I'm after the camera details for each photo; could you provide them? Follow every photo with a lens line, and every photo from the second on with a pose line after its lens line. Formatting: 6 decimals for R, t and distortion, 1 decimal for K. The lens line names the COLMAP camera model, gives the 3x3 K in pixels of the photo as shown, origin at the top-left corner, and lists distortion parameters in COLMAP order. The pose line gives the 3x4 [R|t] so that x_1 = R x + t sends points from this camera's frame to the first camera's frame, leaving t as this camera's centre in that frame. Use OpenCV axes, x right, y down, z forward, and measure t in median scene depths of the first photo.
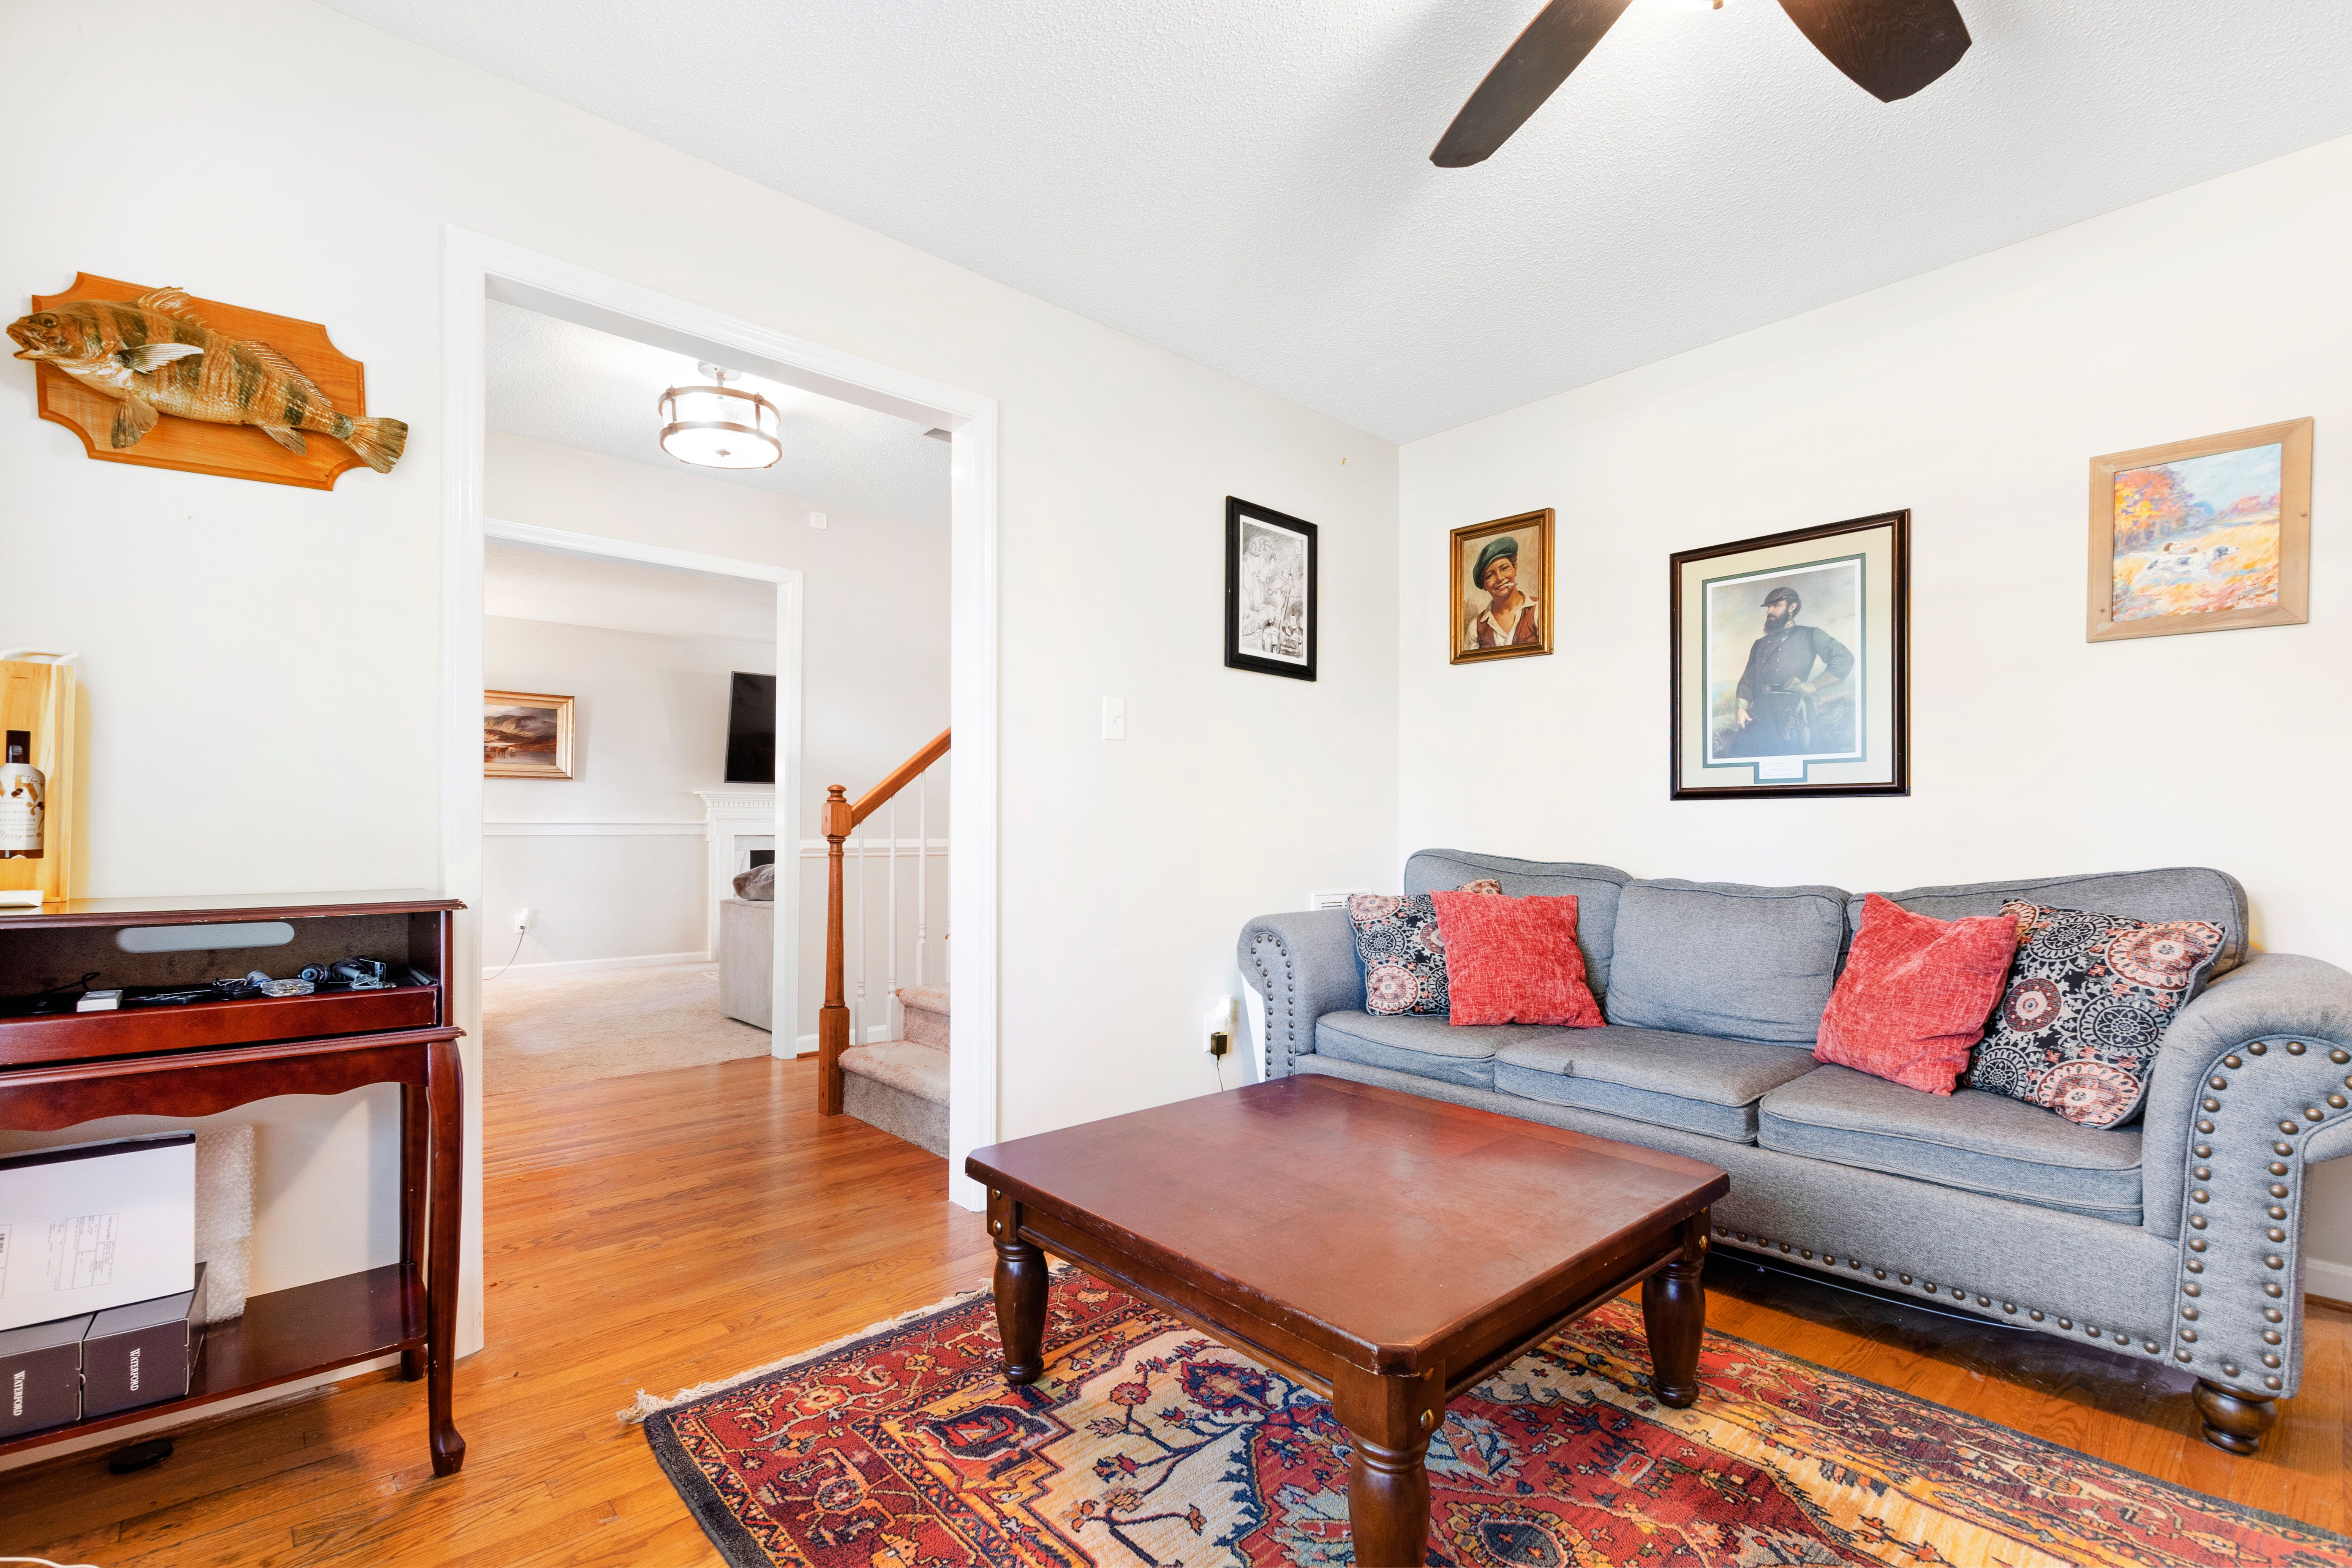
lens RADIAL K [[1024.0, 0, 1138.8], [0, 1024.0, 828.6], [0, 0, 1]] dist [-0.000774, -0.000272]
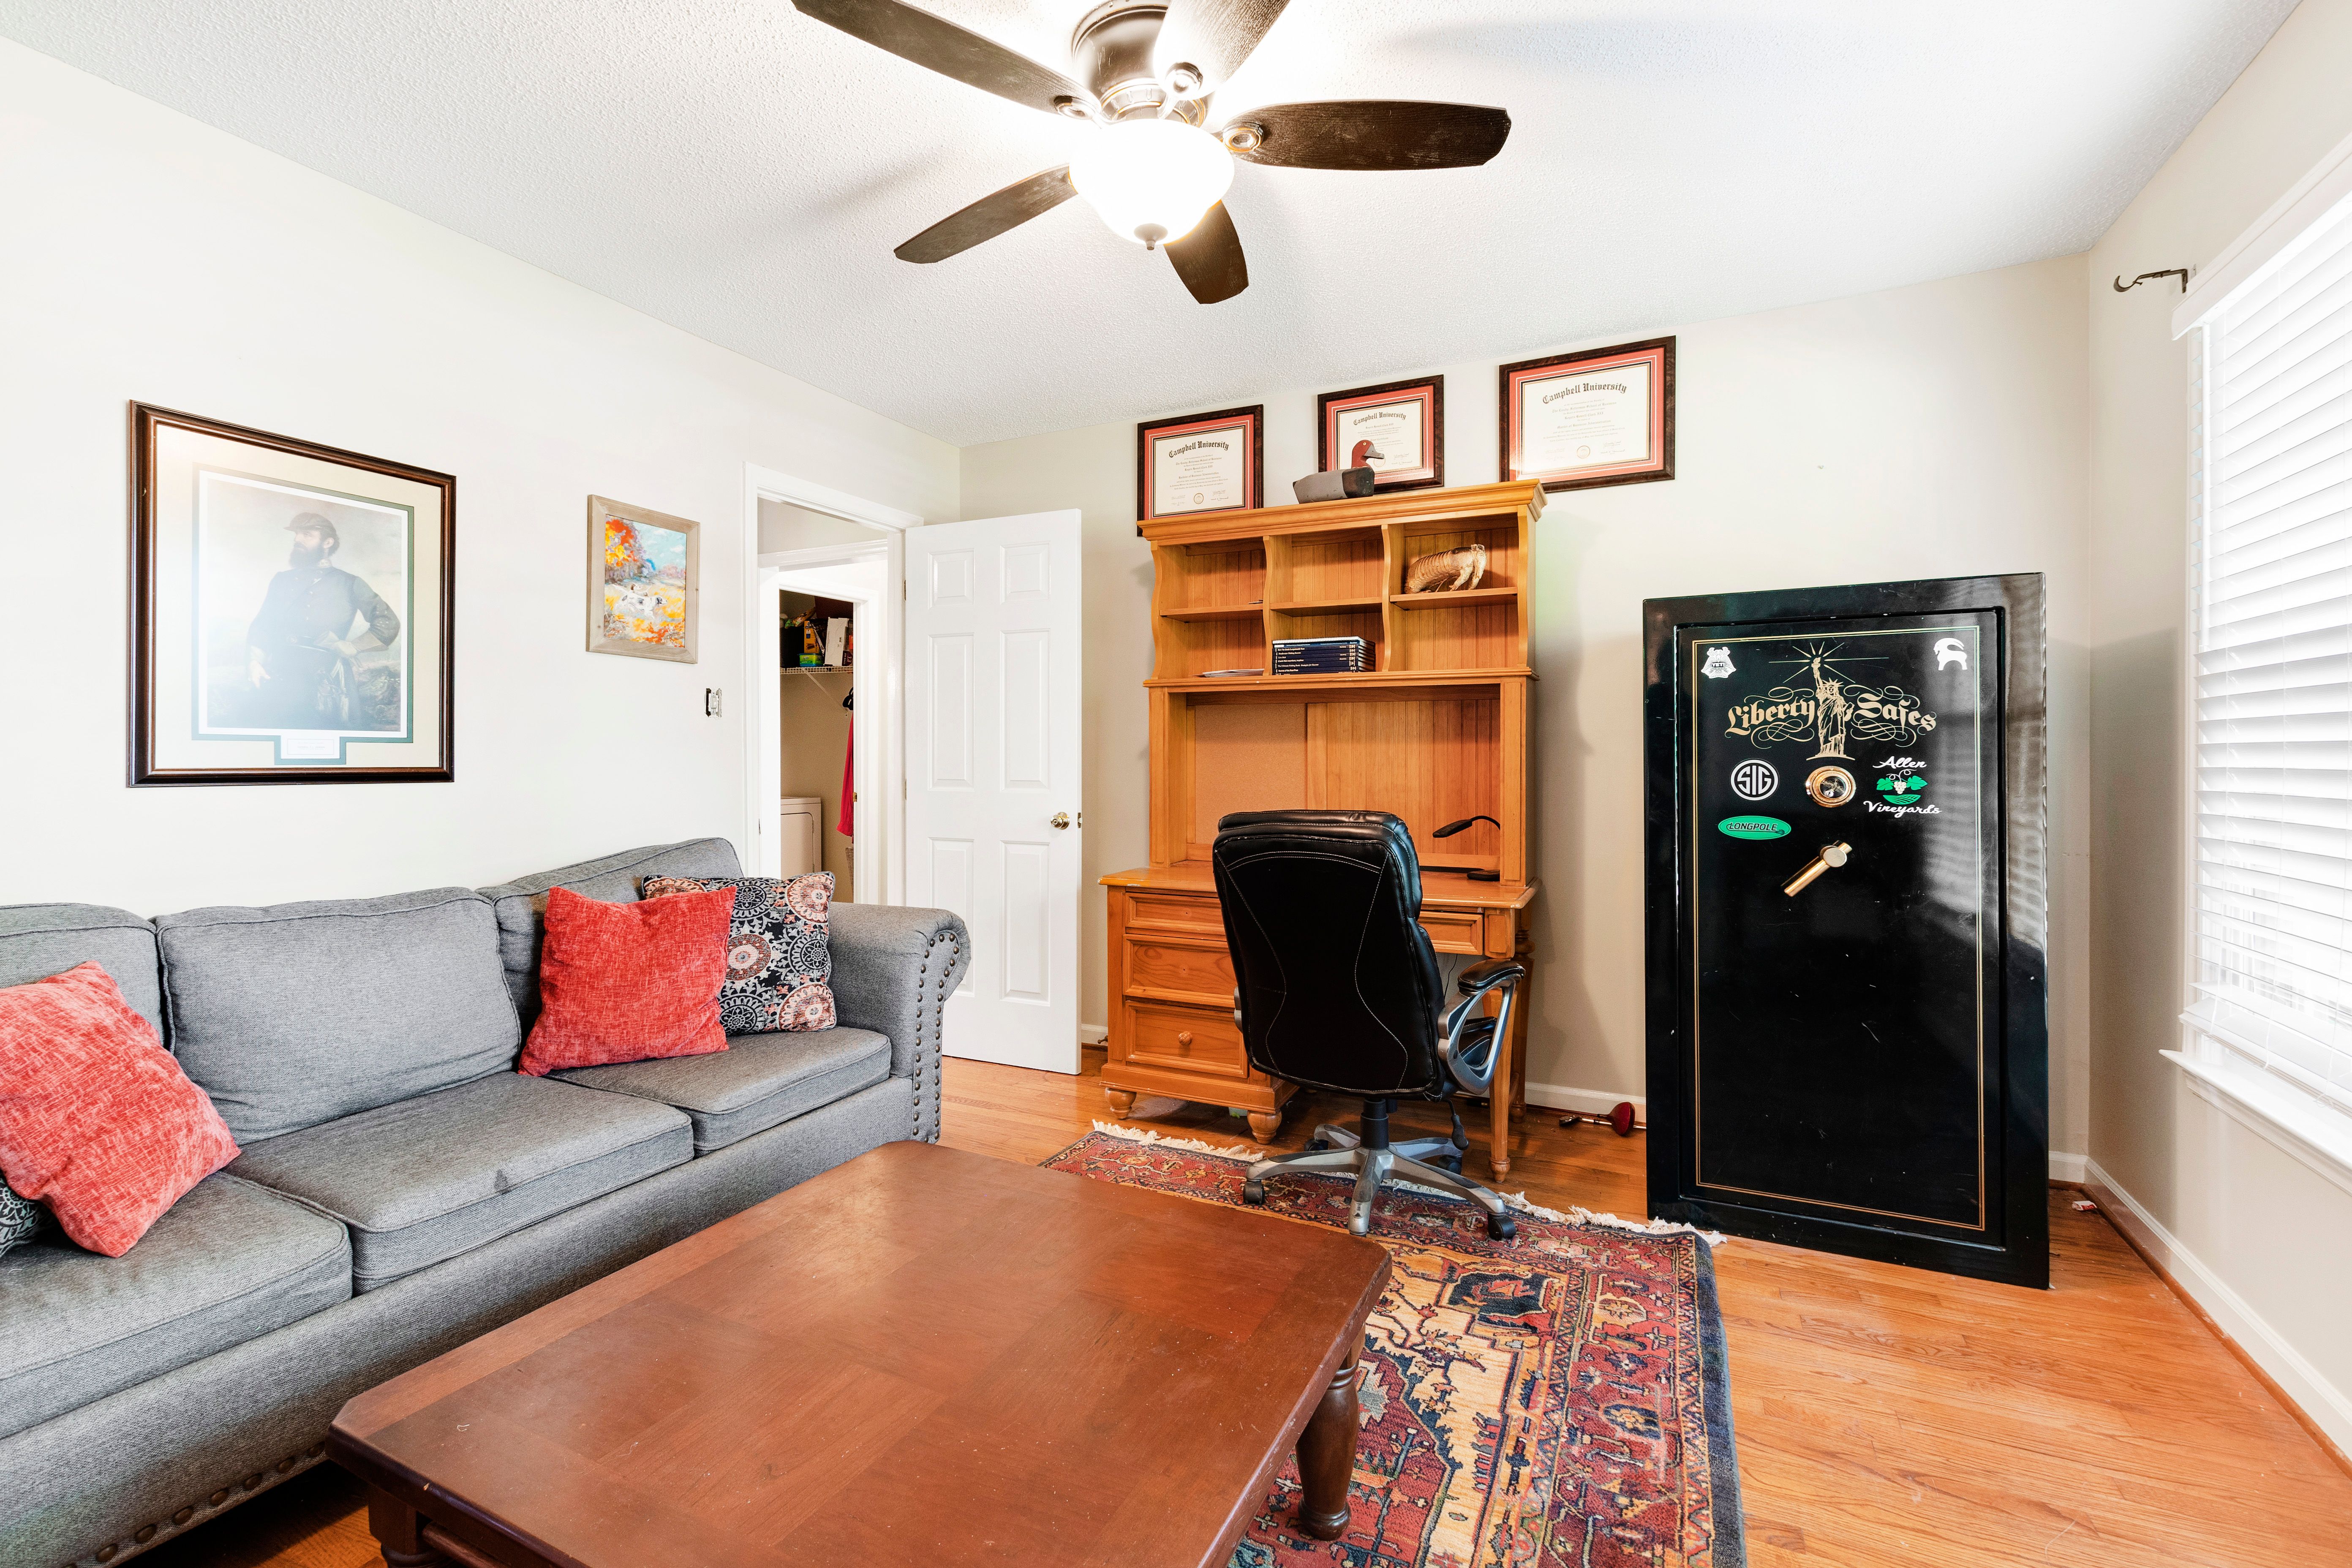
lens RADIAL K [[1024.0, 0, 1178.2], [0, 1024.0, 763.3], [0, 0, 1]] dist [-0.000774, -0.000272]
pose [[-0.384885, -0.001092, 0.922964, -0.450002], [0.001471, 0.999997, 0.001797, -0.060675], [-0.922963, 0.002050, -0.384883, 0.911403]]
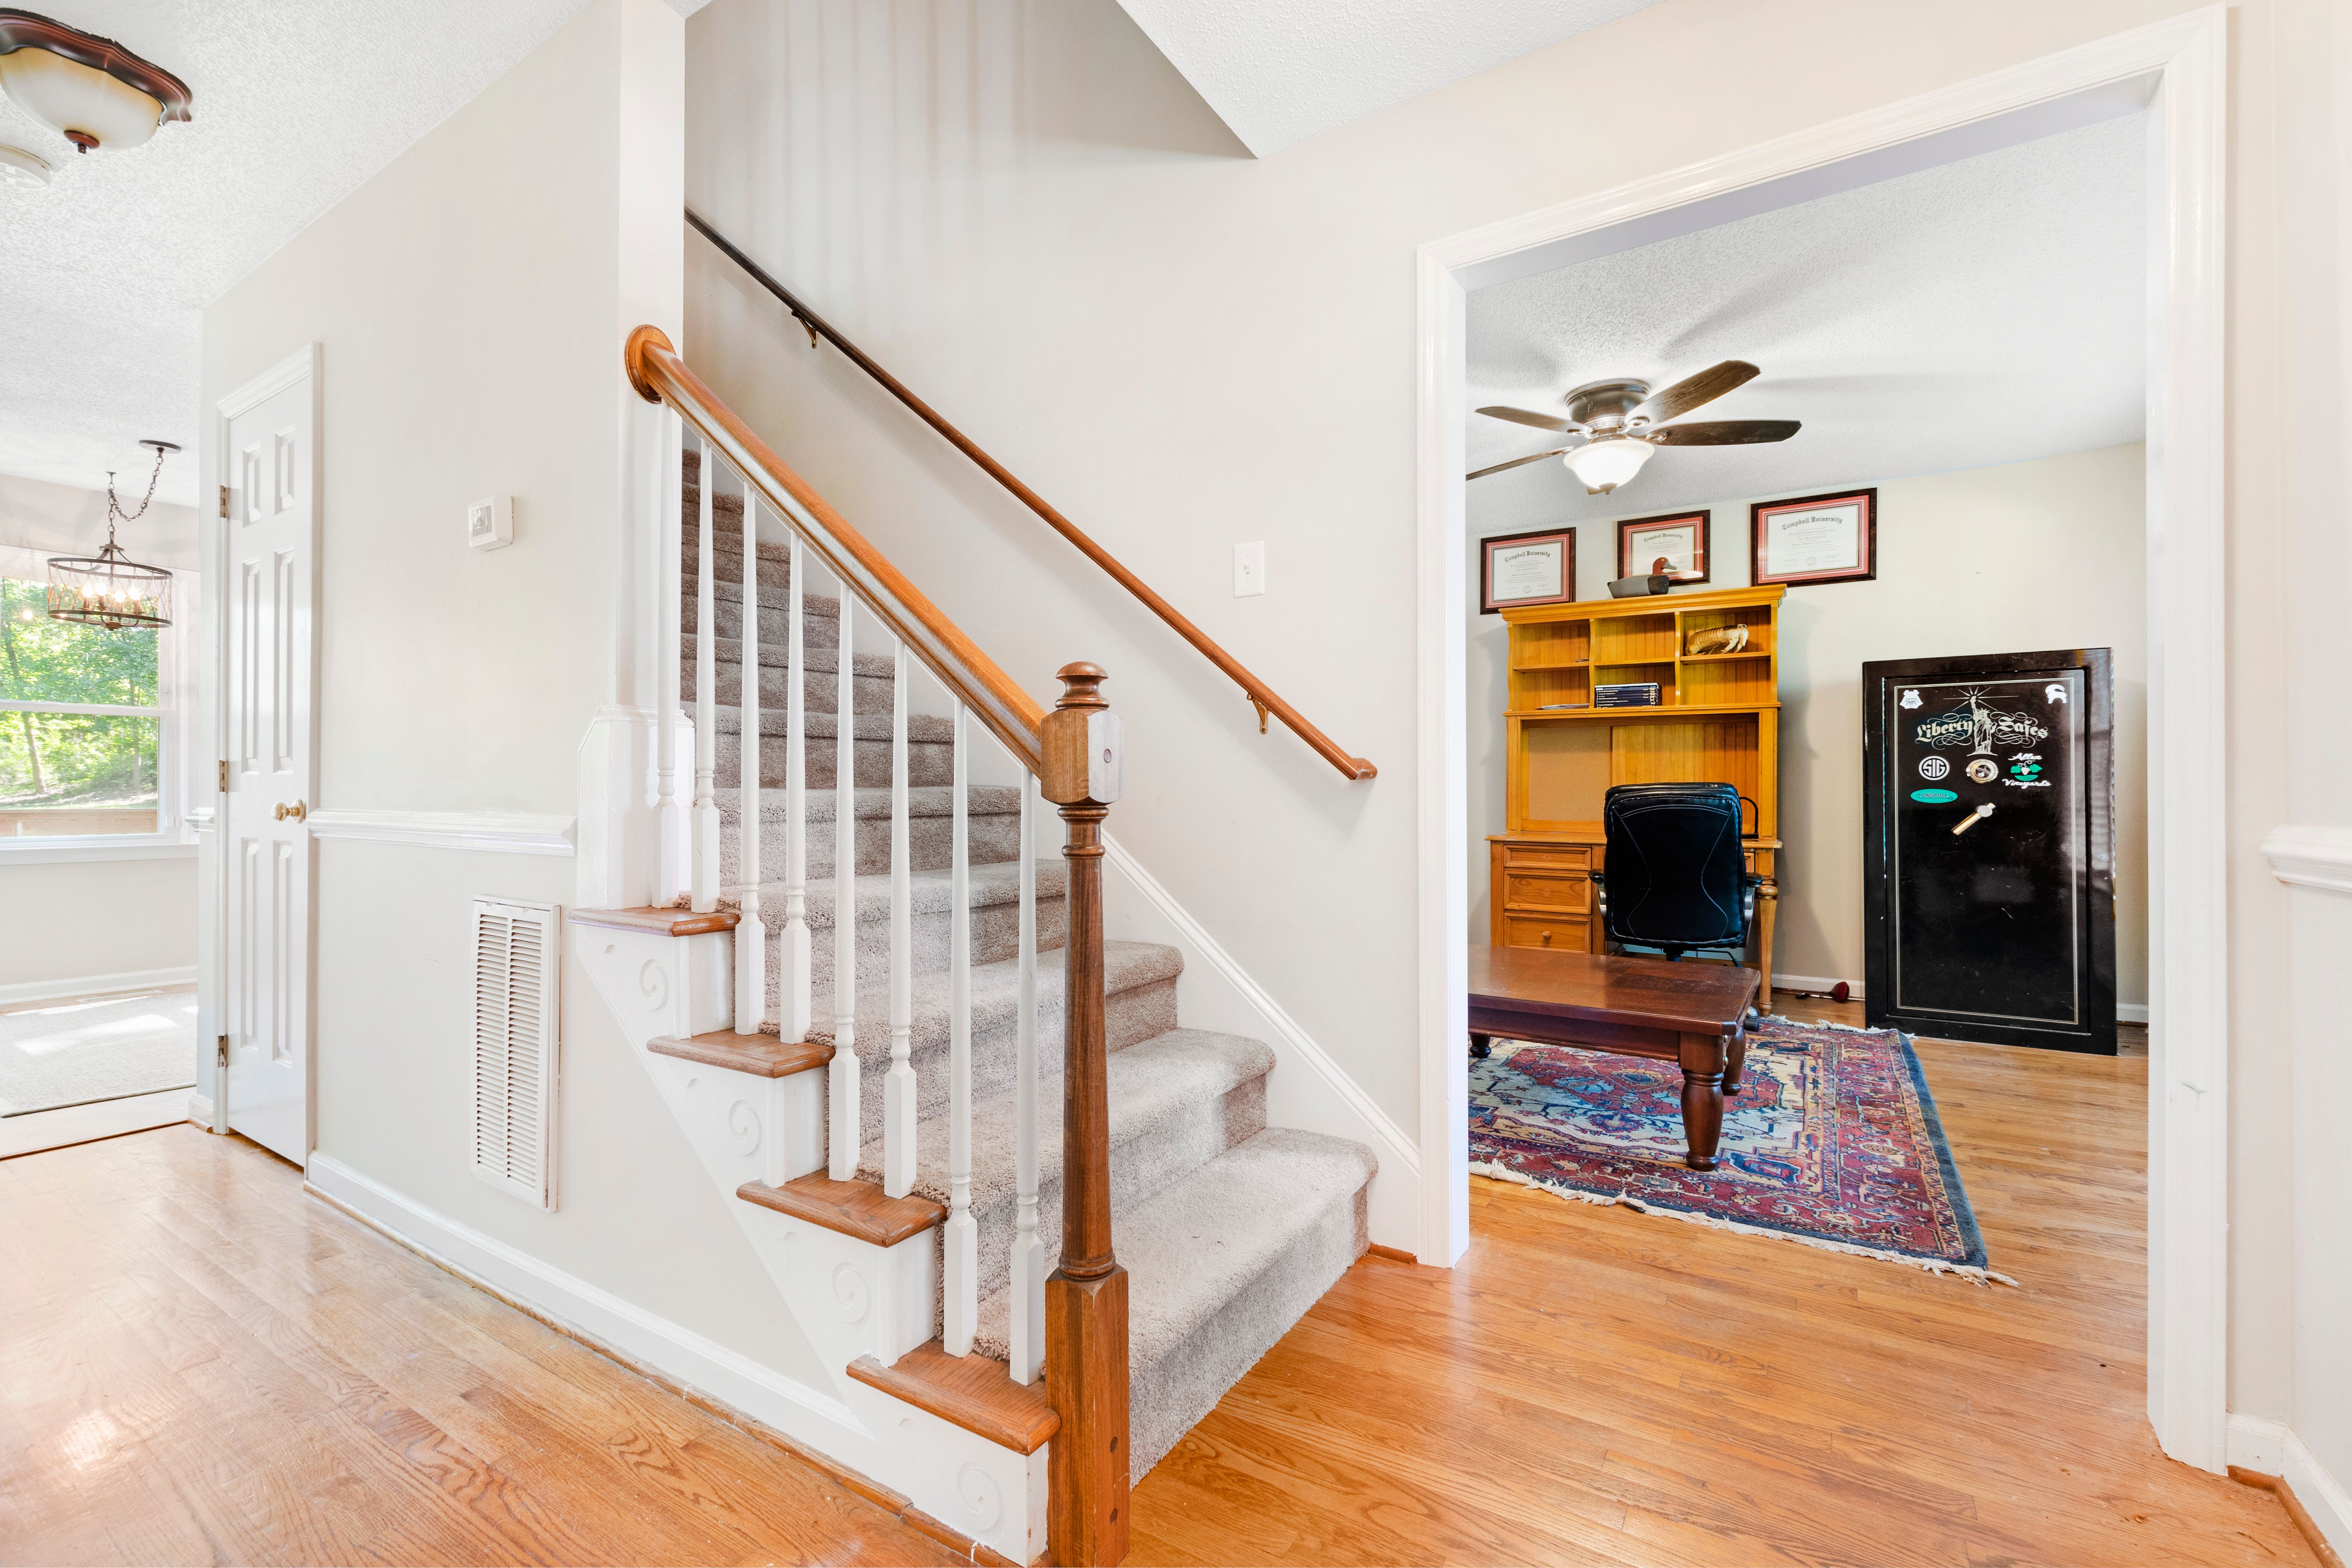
lens RADIAL K [[1024.0, 0, 1168.5], [0, 1024.0, 788.1], [0, 0, 1]] dist [-0.000774, -0.000272]
pose [[-0.272024, 0.004614, 0.962279, -1.068036], [-0.004256, 0.999973, -0.005998, 0.010765], [-0.962281, -0.005727, -0.271998, 1.739483]]
